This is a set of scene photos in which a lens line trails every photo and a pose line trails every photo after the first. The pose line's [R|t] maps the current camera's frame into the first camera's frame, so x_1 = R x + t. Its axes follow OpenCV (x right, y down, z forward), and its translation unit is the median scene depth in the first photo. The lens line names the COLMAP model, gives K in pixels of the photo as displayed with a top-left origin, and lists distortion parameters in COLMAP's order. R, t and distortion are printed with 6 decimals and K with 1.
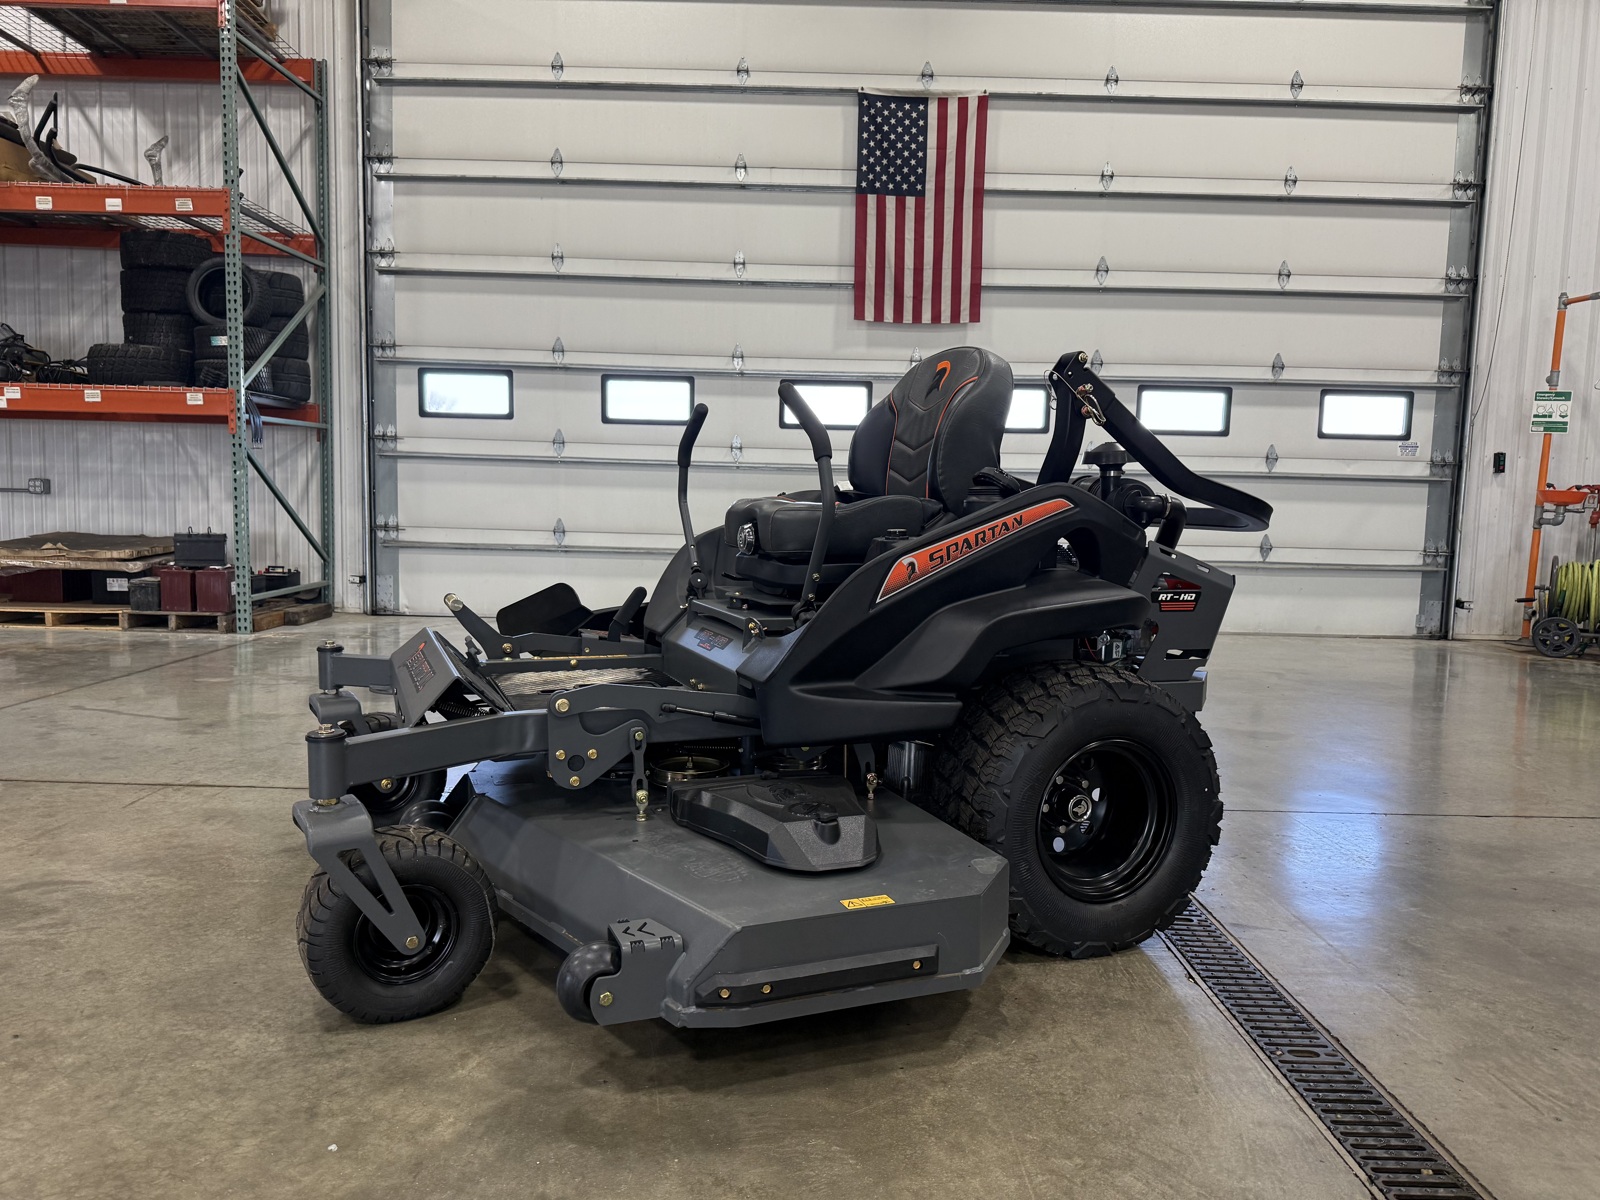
lens RADIAL K [[1129.2, 0, 791.2], [0, 1129.2, 607.6], [0, 0, 1]] dist [0.022728, -0.030005]
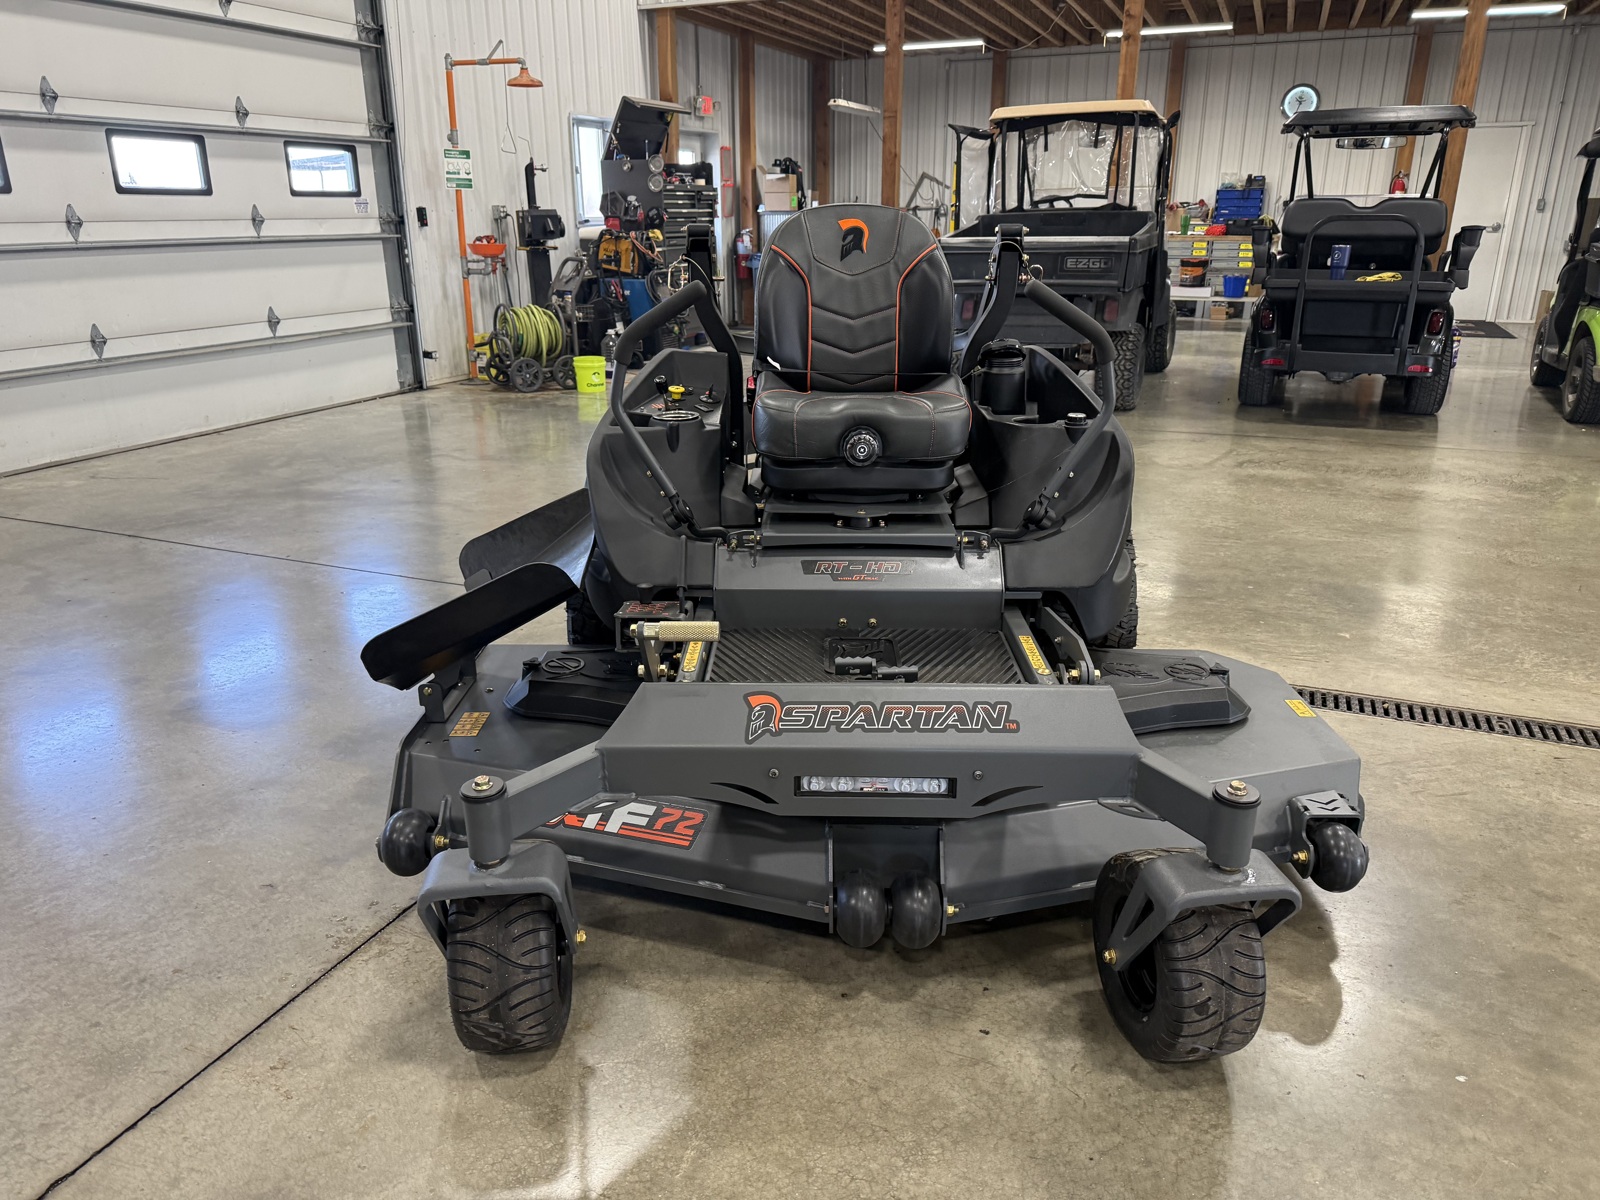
lens RADIAL K [[1129.2, 0, 796.6], [0, 1129.2, 607.9], [0, 0, 1]] dist [0.022728, -0.030005]
pose [[0.383074, -0.328189, 0.863450, -0.303331], [0.105040, 0.944169, 0.312268, -0.078315], [-0.917726, -0.028925, 0.396160, 0.240047]]
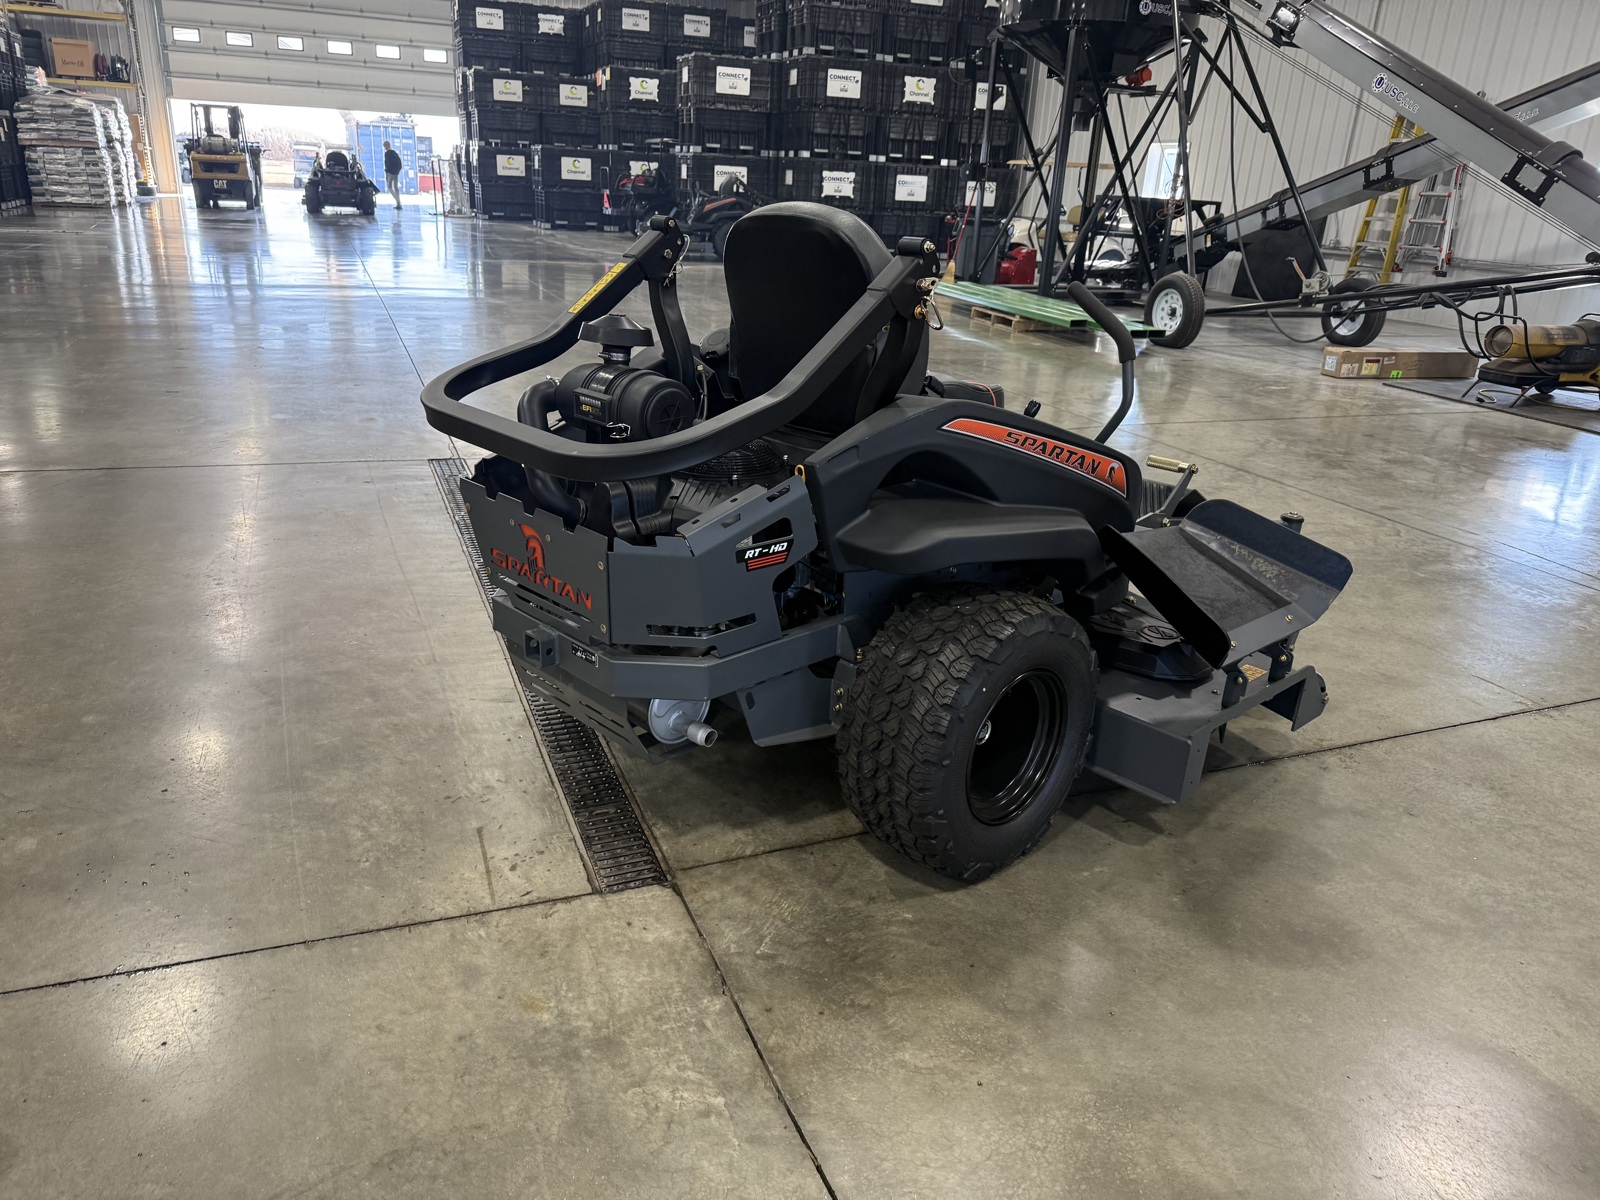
lens RADIAL K [[1129.2, 0, 795.2], [0, 1129.2, 600.7], [0, 0, 1]] dist [0.022728, -0.030005]
pose [[-0.925173, 0.063644, -0.374171, 0.181615], [-0.110216, 0.898309, 0.425316, -0.119626], [0.363190, 0.434730, -0.824077, 0.675191]]
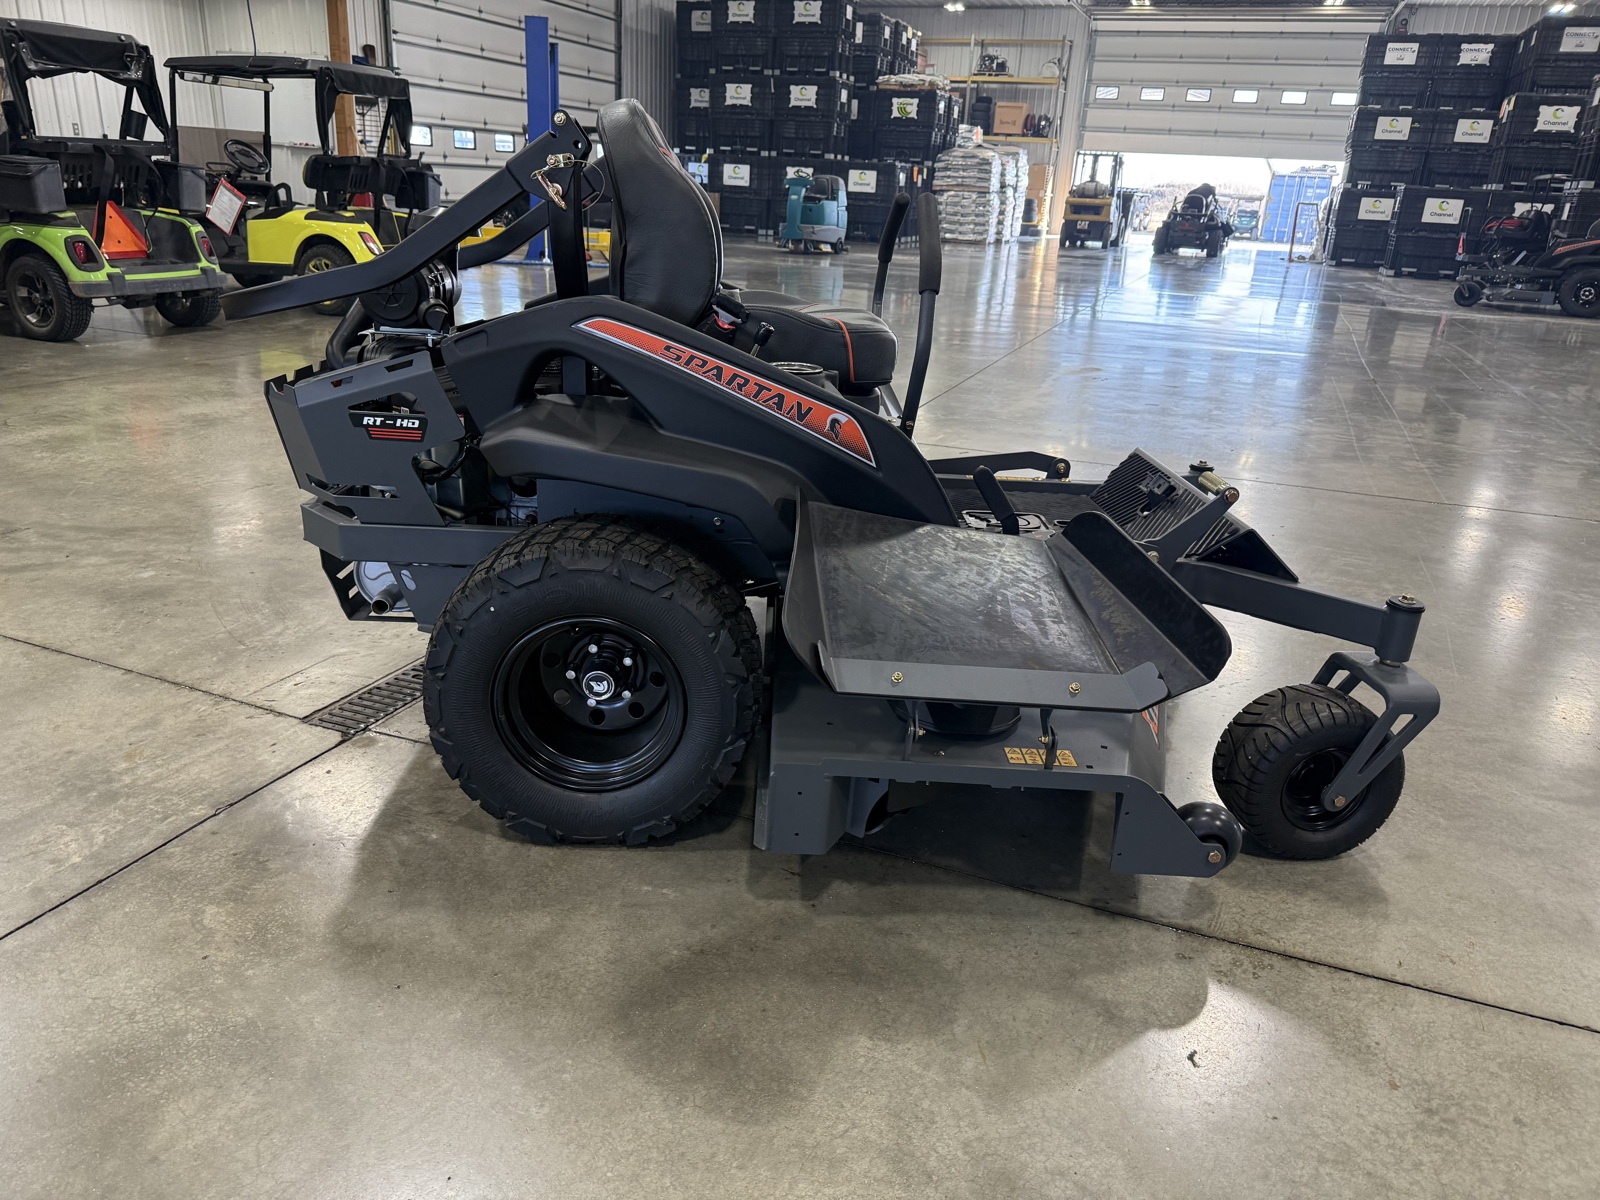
lens RADIAL K [[1129.2, 0, 797.4], [0, 1129.2, 604.6], [0, 0, 1]] dist [0.022728, -0.030005]
pose [[-0.929025, -0.193891, 0.315149, -0.105019], [-0.036814, 0.895923, 0.442681, -0.100449], [-0.368181, 0.399660, -0.839473, 0.656487]]
